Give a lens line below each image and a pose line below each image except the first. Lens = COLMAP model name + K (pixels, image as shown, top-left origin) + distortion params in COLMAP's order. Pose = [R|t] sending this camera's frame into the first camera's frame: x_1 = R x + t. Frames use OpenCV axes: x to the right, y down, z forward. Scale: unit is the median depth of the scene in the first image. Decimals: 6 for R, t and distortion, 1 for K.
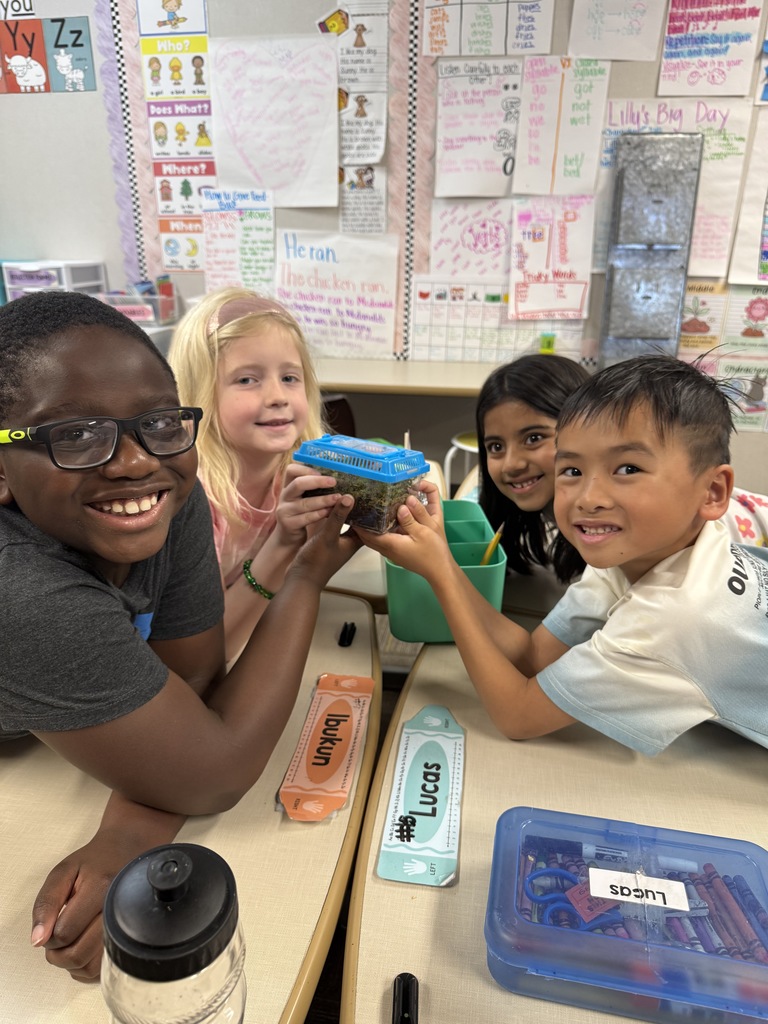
lens RADIAL K [[719.5, 0, 385.0], [0, 719.5, 515.8], [0, 0, 1]] dist [-0.003813, 0.009947]
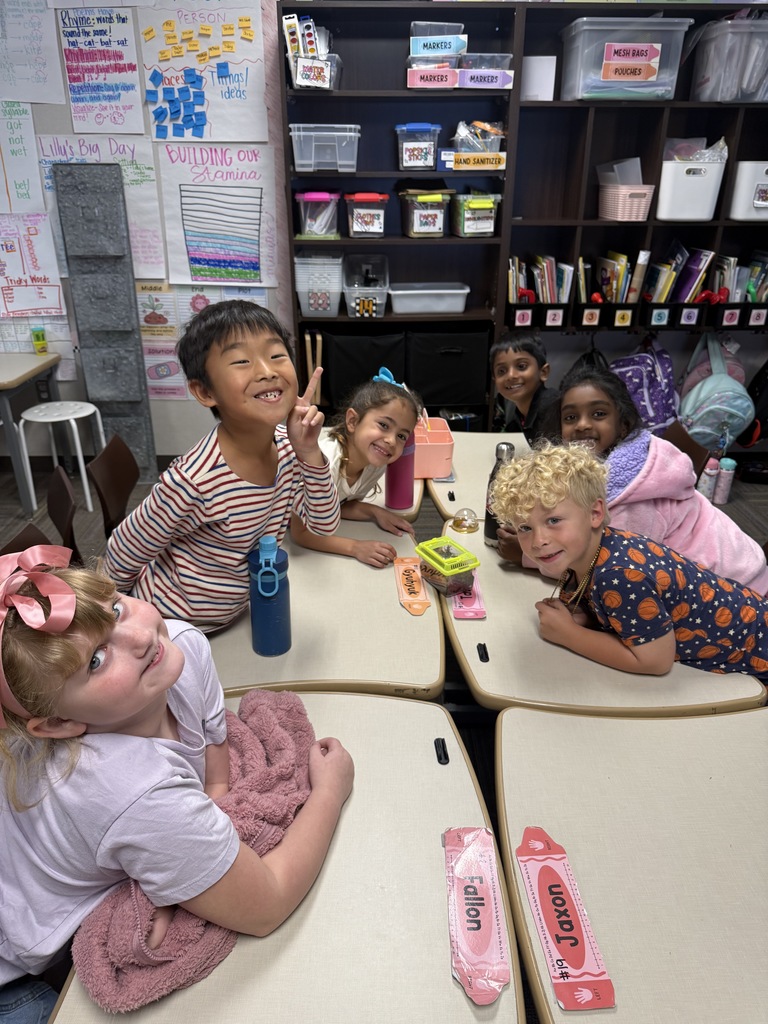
lens RADIAL K [[719.5, 0, 381.6], [0, 719.5, 511.5], [0, 0, 1]] dist [-0.003813, 0.009947]
pose [[0.989657, -0.073572, 0.123153, 0.684611], [0.062628, 0.993926, 0.090492, -0.022767], [-0.129062, -0.081843, 0.988253, -0.320527]]
